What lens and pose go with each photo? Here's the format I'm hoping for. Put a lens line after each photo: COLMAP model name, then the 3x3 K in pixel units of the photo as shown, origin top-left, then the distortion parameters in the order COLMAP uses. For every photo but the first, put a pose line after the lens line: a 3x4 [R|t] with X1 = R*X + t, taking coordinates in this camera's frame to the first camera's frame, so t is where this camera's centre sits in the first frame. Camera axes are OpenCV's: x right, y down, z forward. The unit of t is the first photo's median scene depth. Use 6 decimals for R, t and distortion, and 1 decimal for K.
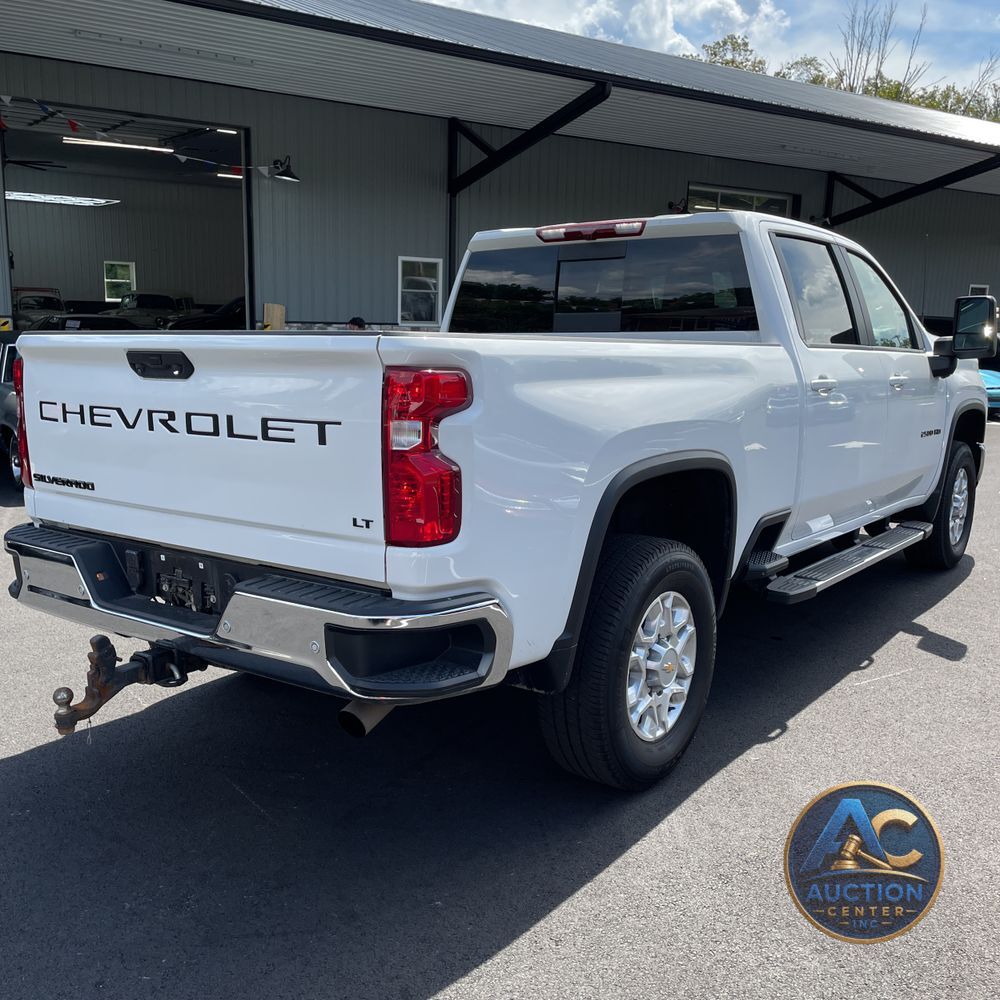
lens RADIAL K [[1007.9, 0, 500.0], [0, 1007.9, 500.0], [0, 0, 1]] dist [0.106871, -0.147672]
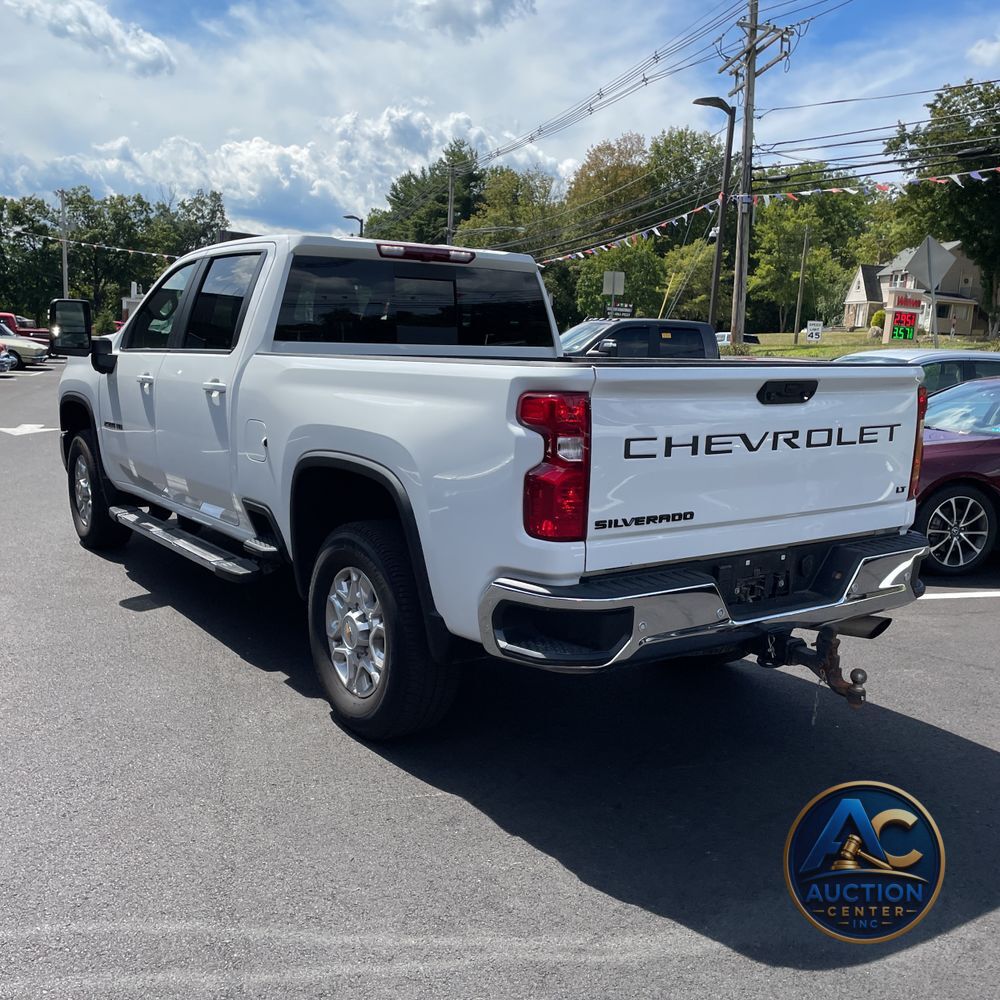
lens RADIAL K [[1007.9, 0, 500.0], [0, 1007.9, 500.0], [0, 0, 1]] dist [0.106871, -0.147672]
pose [[0.318977, -0.146005, 0.936449, -1.427956], [0.124137, 0.985987, 0.111445, -0.167377], [-0.939598, 0.080700, 0.332631, 0.858519]]
